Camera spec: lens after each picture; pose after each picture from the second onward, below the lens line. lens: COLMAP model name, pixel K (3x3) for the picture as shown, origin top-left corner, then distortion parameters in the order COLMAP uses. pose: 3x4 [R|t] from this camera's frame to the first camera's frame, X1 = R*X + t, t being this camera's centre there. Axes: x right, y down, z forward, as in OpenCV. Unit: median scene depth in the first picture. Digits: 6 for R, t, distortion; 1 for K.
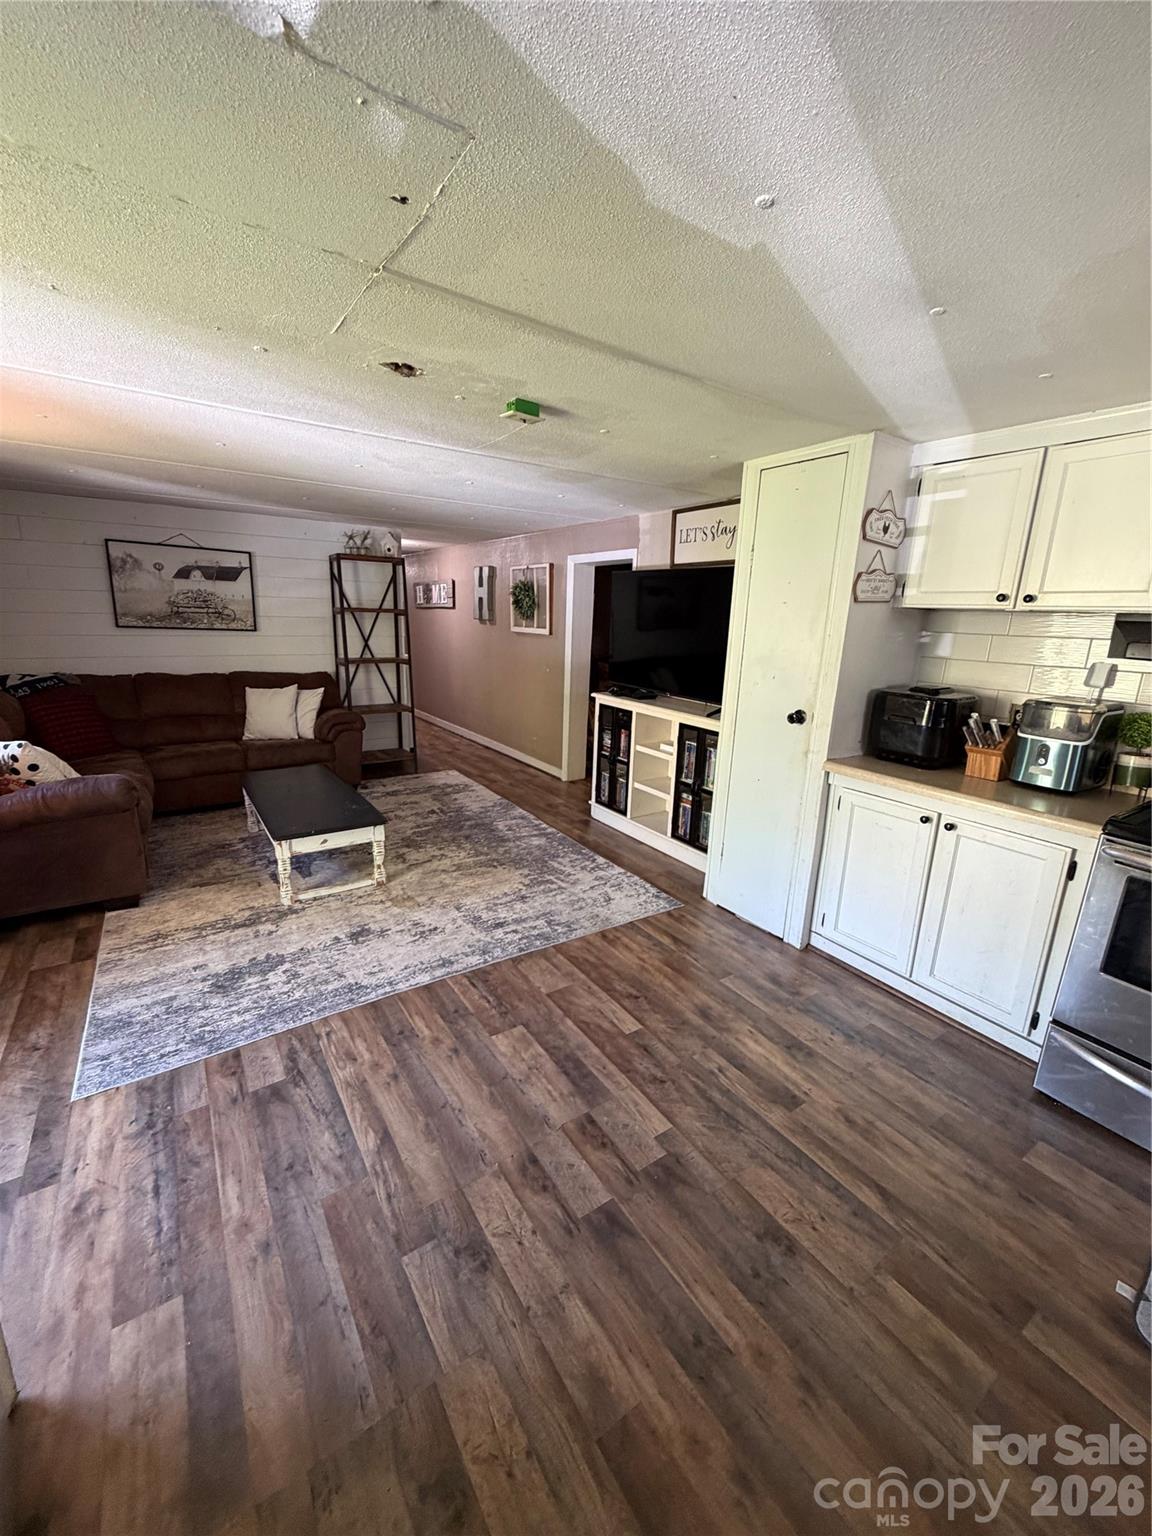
lens RADIAL K [[611.8, 0, 574.5], [0, 611.8, 766.6], [0, 0, 1]] dist [0.000847, -0.000296]
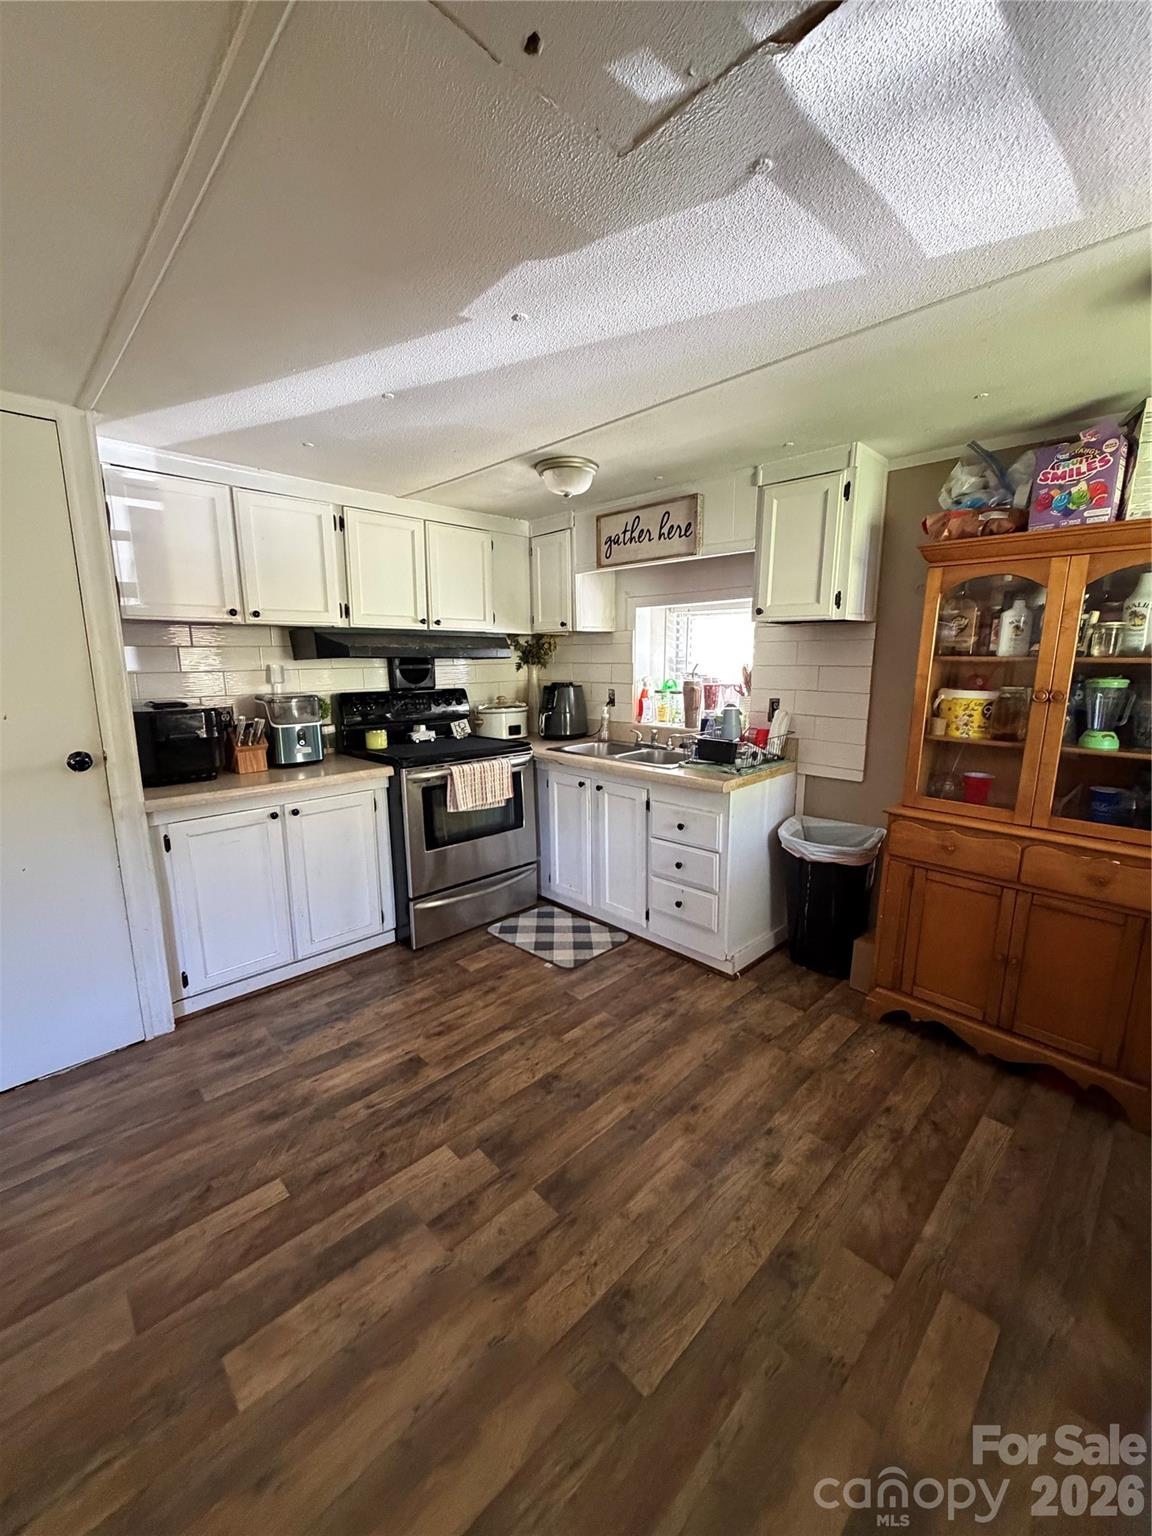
lens RADIAL K [[609.4, 0, 576.0], [0, 609.4, 768.0], [0, 0, 1]] dist [-0.001180, -0.000397]
pose [[-0.177808, -0.214273, 0.960454, -0.367606], [0.235952, 0.938252, 0.253002, -0.094476], [-0.955359, 0.271607, -0.116271, 0.402365]]
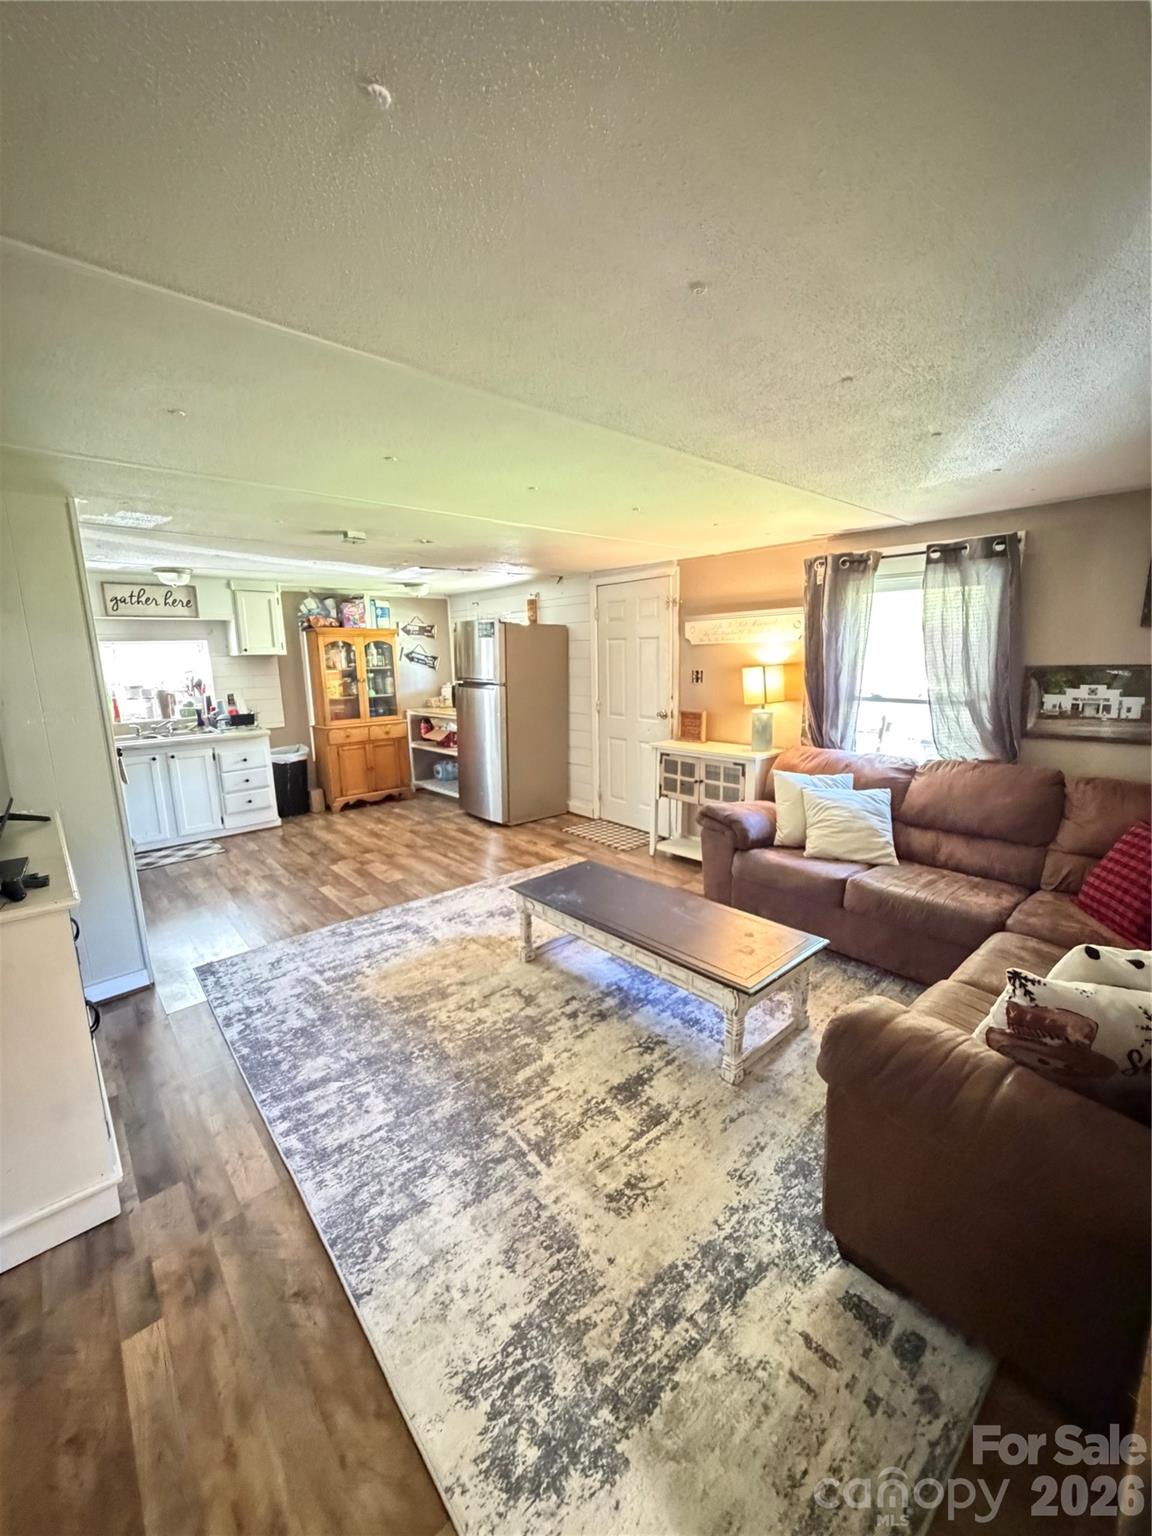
lens RADIAL K [[611.8, 0, 574.5], [0, 611.8, 766.6], [0, 0, 1]] dist [0.000847, -0.000296]
pose [[-0.991733, 0.012979, -0.127658, -0.274250], [-0.041218, 0.909925, 0.412719, -0.446884], [0.121516, 0.414569, -0.901868, 1.705635]]
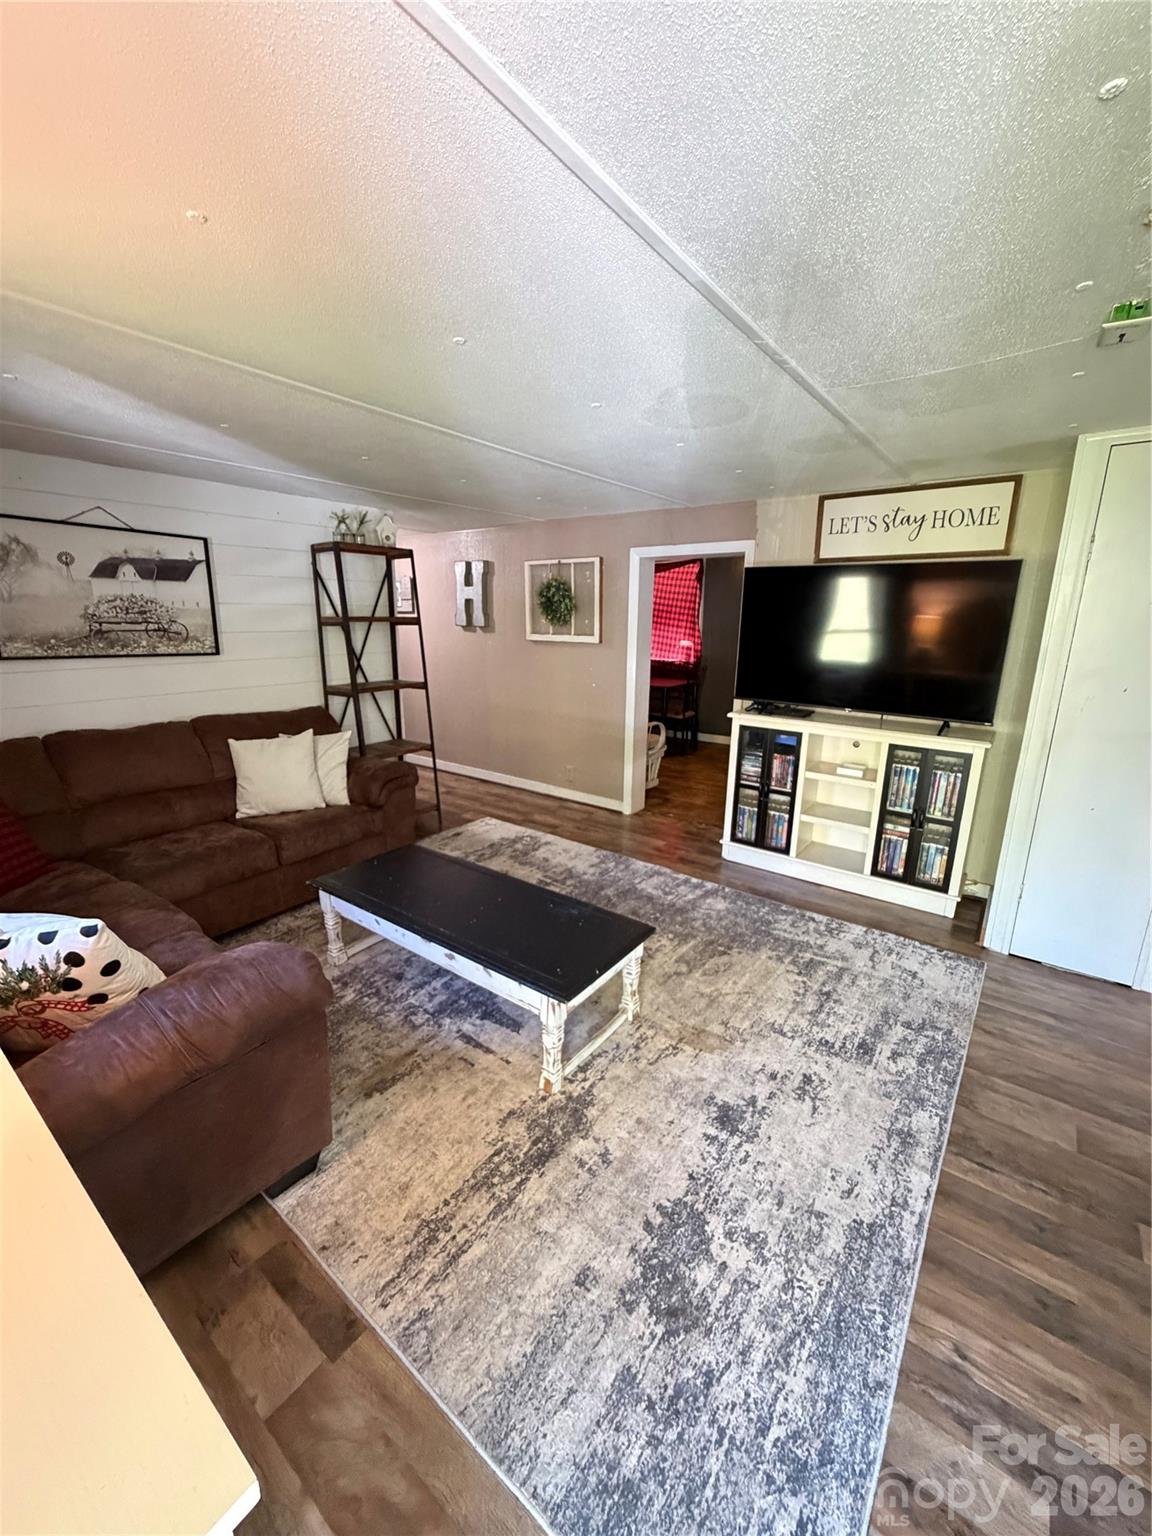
lens RADIAL K [[611.8, 0, 574.5], [0, 611.8, 766.6], [0, 0, 1]] dist [0.000847, -0.000296]
pose [[0.944874, -0.100319, 0.311689, -0.563978], [0.098899, 0.994888, 0.020404, -0.110379], [-0.312142, 0.011547, 0.949965, 0.353744]]
